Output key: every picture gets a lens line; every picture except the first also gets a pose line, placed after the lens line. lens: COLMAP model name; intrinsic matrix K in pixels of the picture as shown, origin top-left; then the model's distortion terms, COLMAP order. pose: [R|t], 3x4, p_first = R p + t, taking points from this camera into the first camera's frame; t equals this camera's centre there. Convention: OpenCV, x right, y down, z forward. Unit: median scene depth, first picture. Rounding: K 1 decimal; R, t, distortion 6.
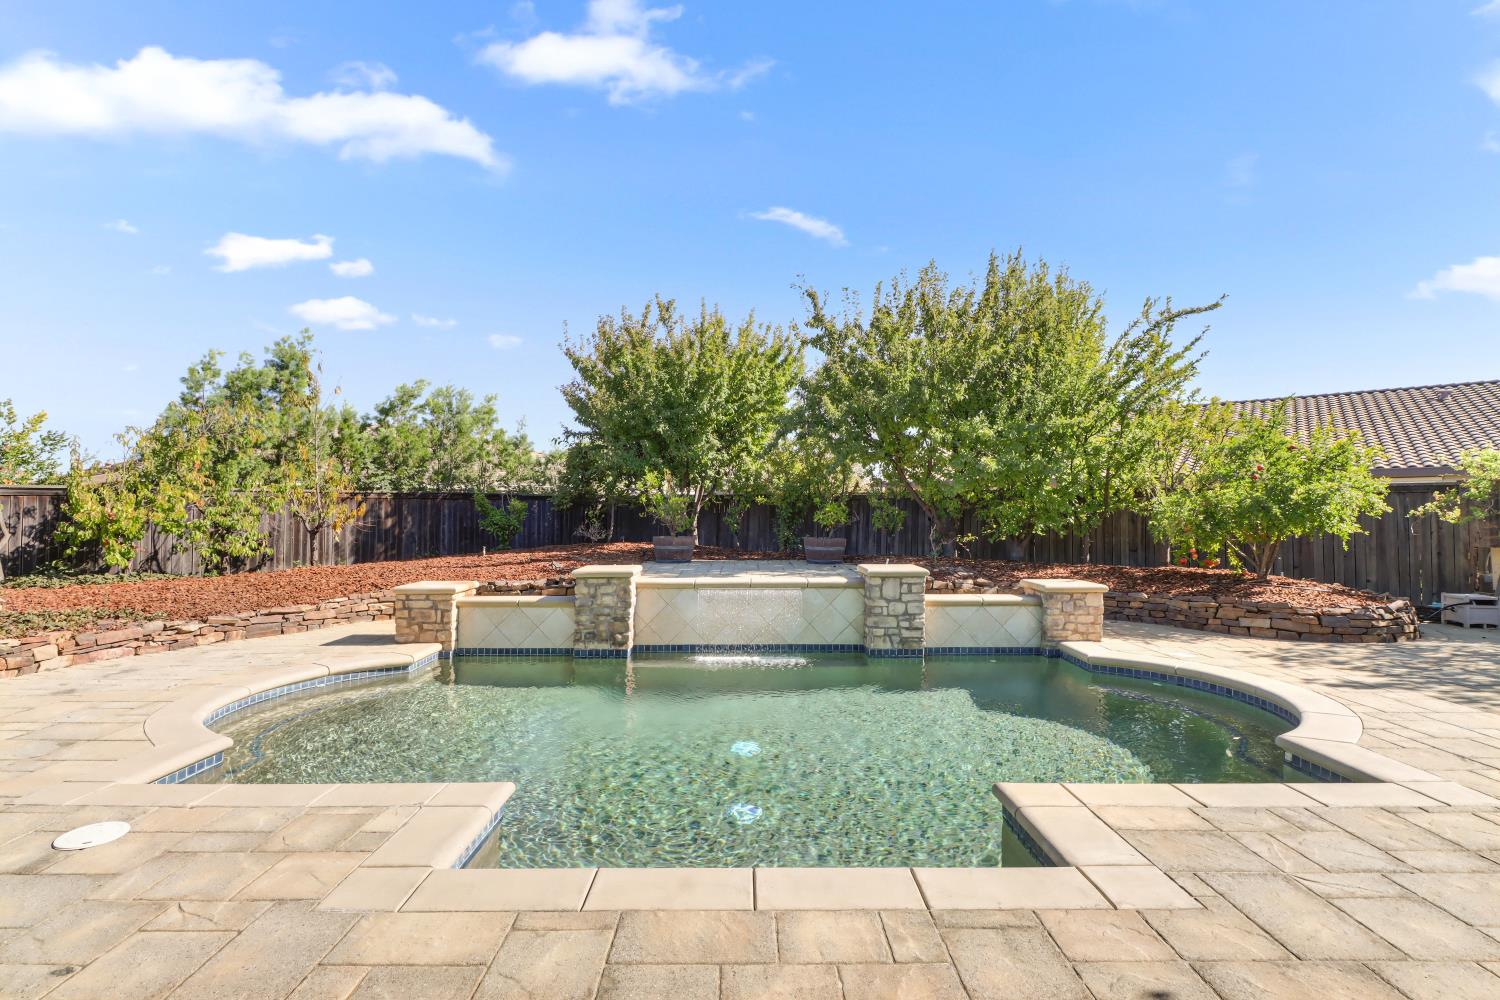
lens RADIAL K [[712.6, 0, 754.2], [0, 712.6, 477.0], [0, 0, 1]] dist [0.023083, -0.017839]
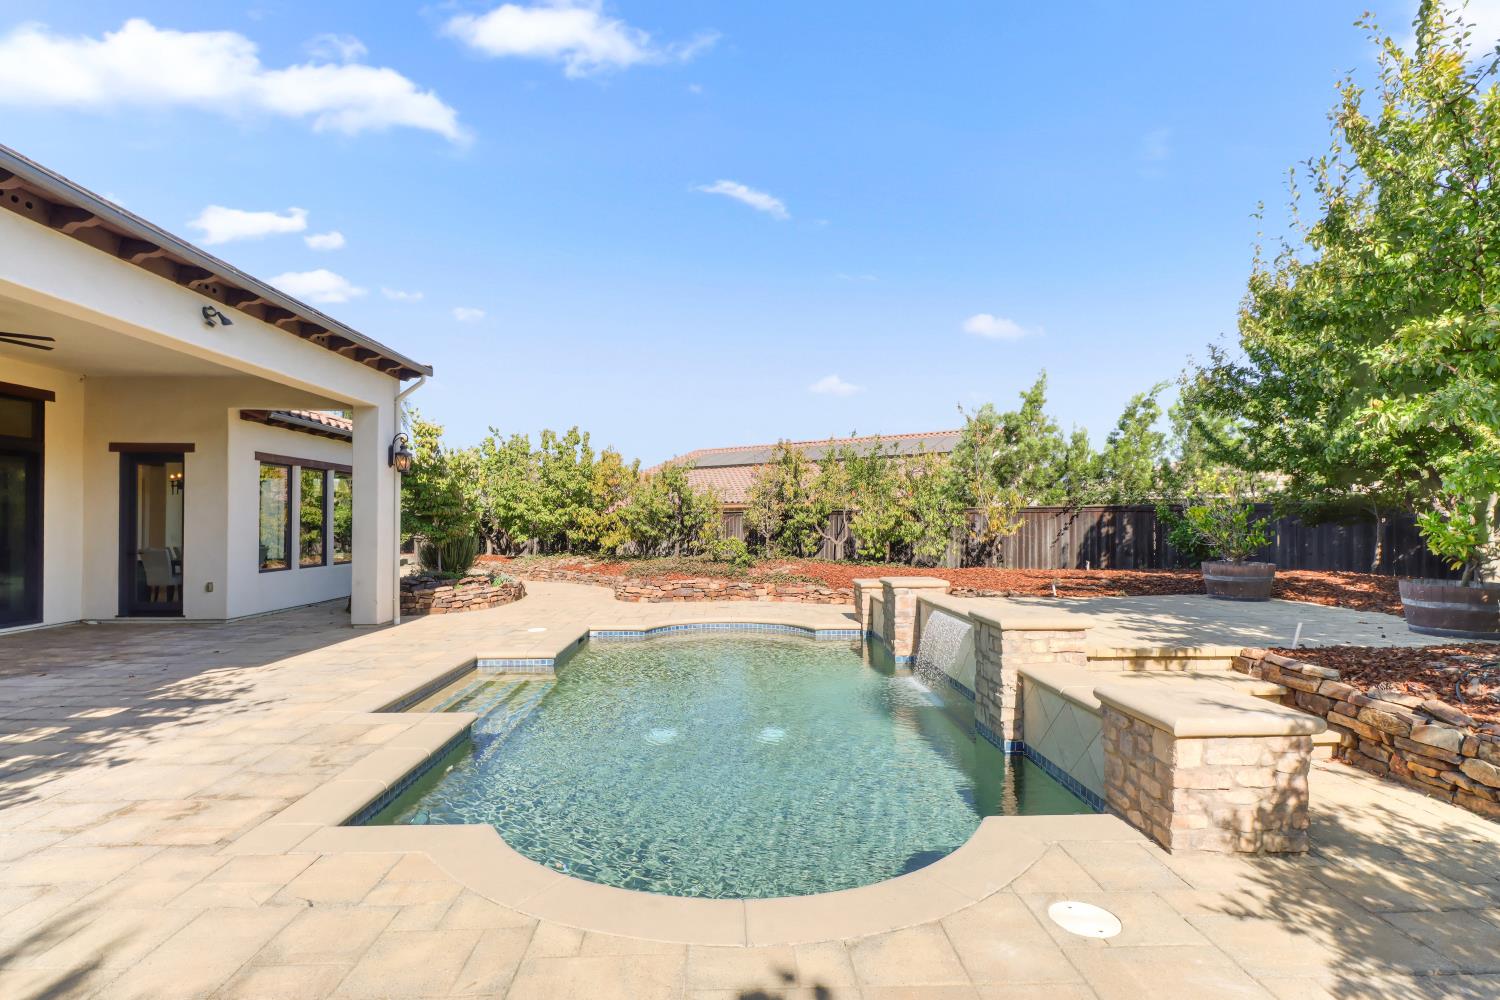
lens RADIAL K [[701.2, 0, 741.5], [0, 701.2, 523.2], [0, 0, 1]] dist [0.025801, -0.015918]
pose [[0.026303, 0.002789, -0.999650, 0.694846], [0.050384, 0.998721, 0.004112, 0.020989], [0.998384, -0.050474, 0.026129, 0.592277]]
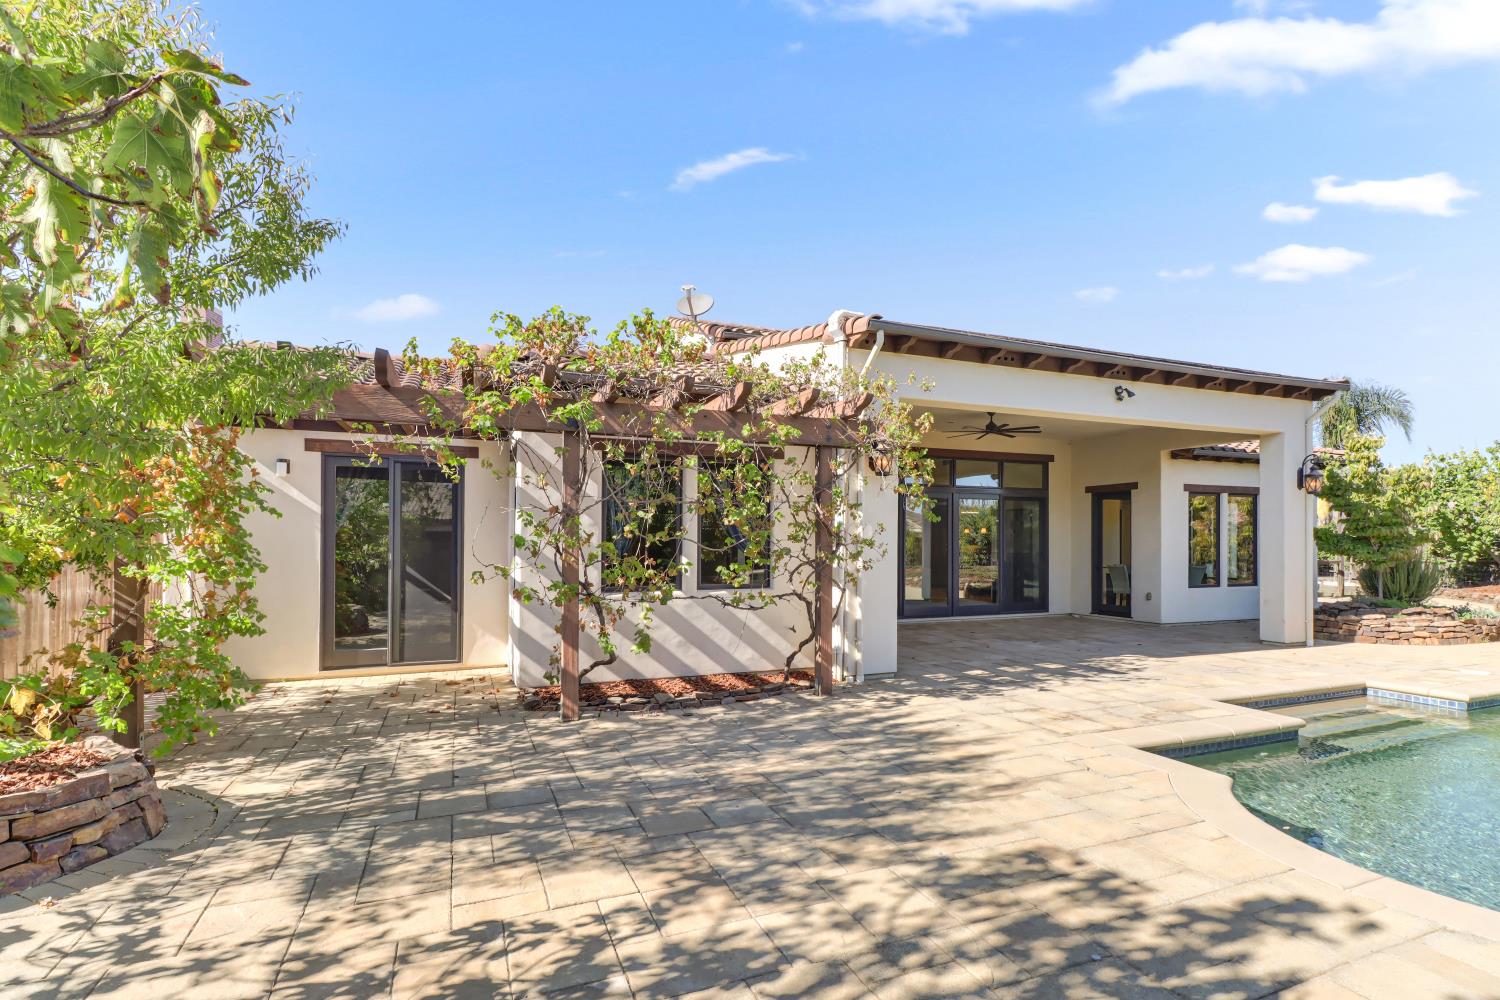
lens RADIAL K [[714.8, 0, 749.1], [0, 714.8, 524.6], [0, 0, 1]] dist [0.004032, -0.000080]
pose [[-0.930100, -0.007447, -0.367231, 0.799826], [0.021596, 0.996956, -0.074914, 0.031135], [0.366671, -0.077608, -0.927108, 0.795533]]
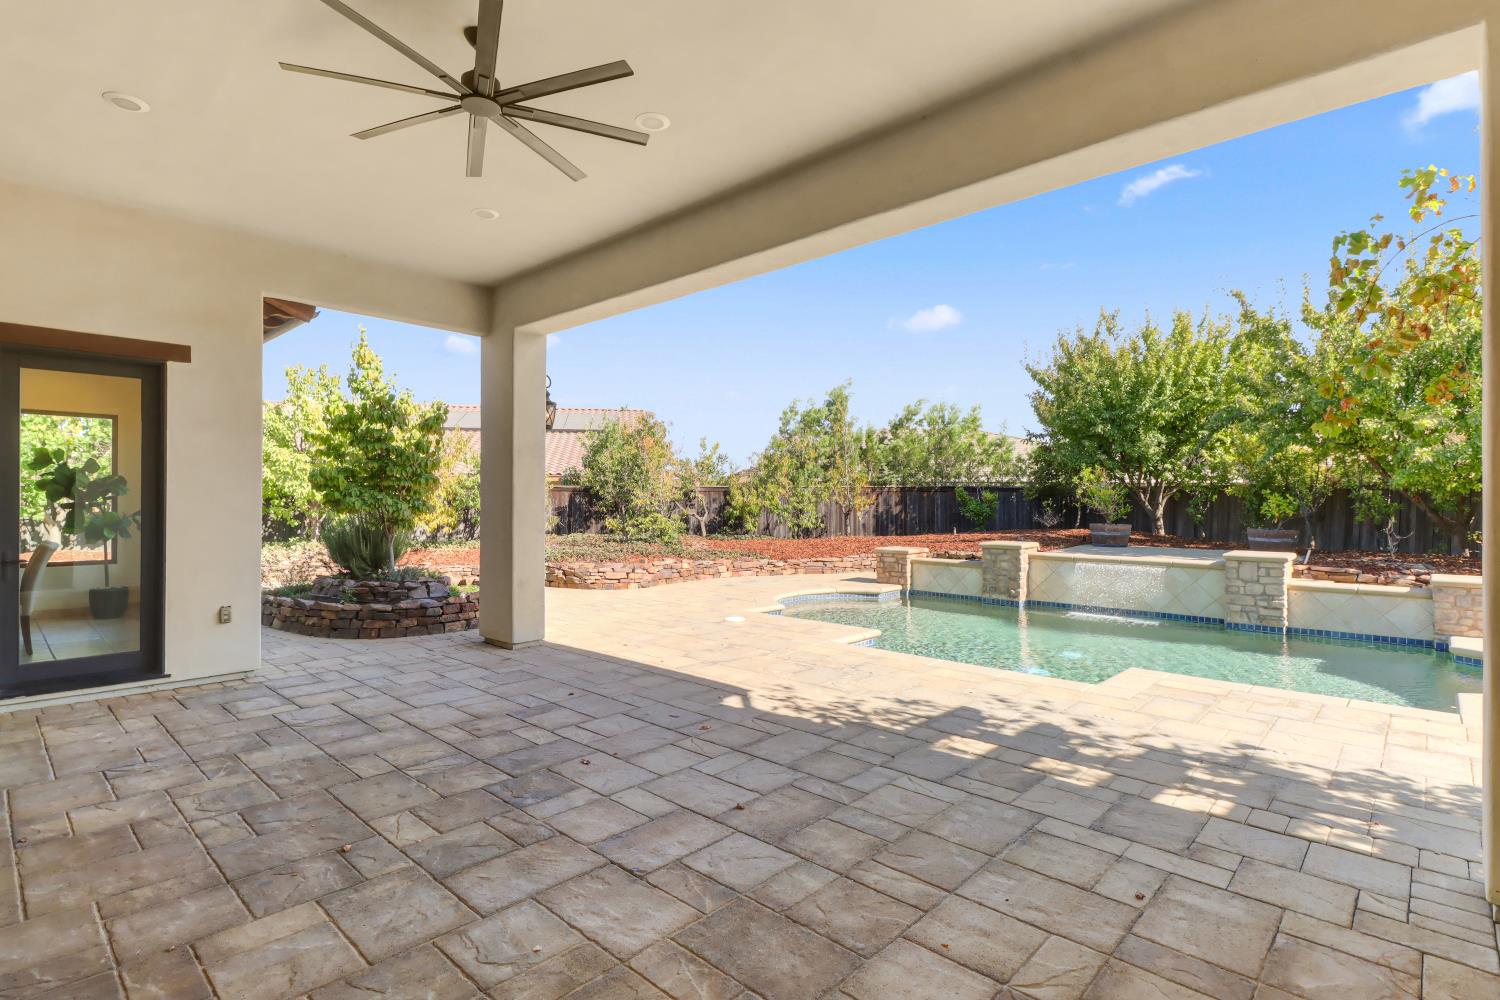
lens RADIAL K [[730.4, 0, 740.6], [0, 730.4, 501.6], [0, 0, 1]] dist [0.023890, -0.017990]
pose [[0.729385, 0.005436, -0.684082, 0.318354], [0.029660, 0.998777, 0.039561, -0.019882], [0.683460, -0.049145, 0.728332, -0.318594]]
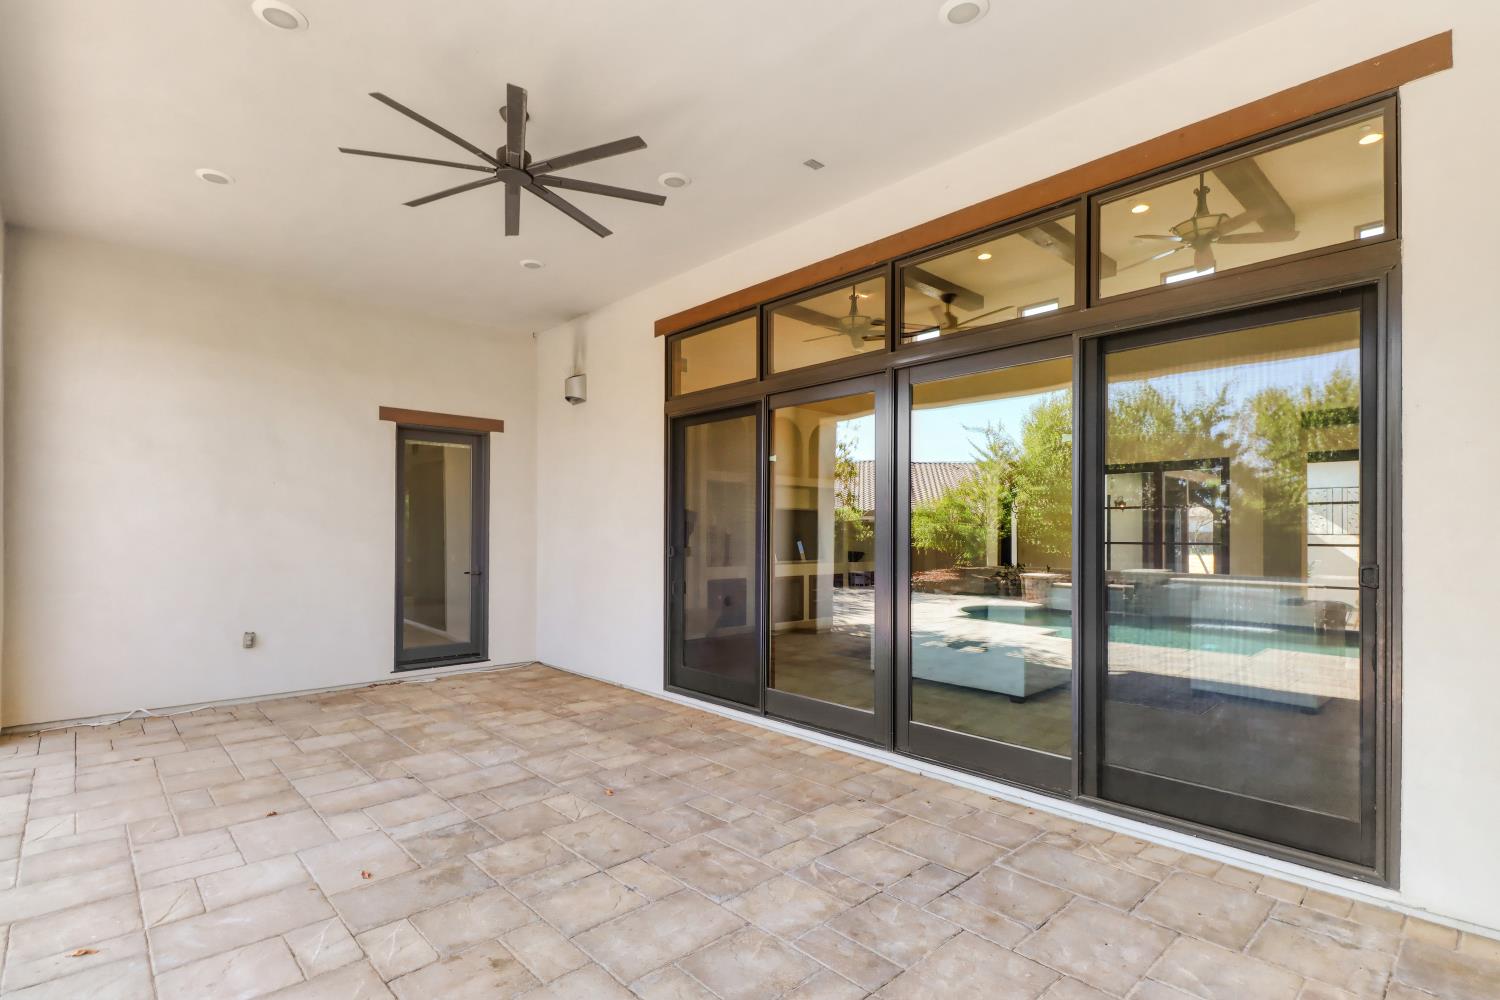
lens RADIAL K [[714.8, 0, 749.1], [0, 714.8, 524.6], [0, 0, 1]] dist [0.004032, -0.000080]
pose [[-0.691318, 0.008981, 0.722495, -0.362933], [-0.039713, 0.997939, -0.050404, -0.000692], [-0.721458, -0.063538, -0.689537, 0.017366]]
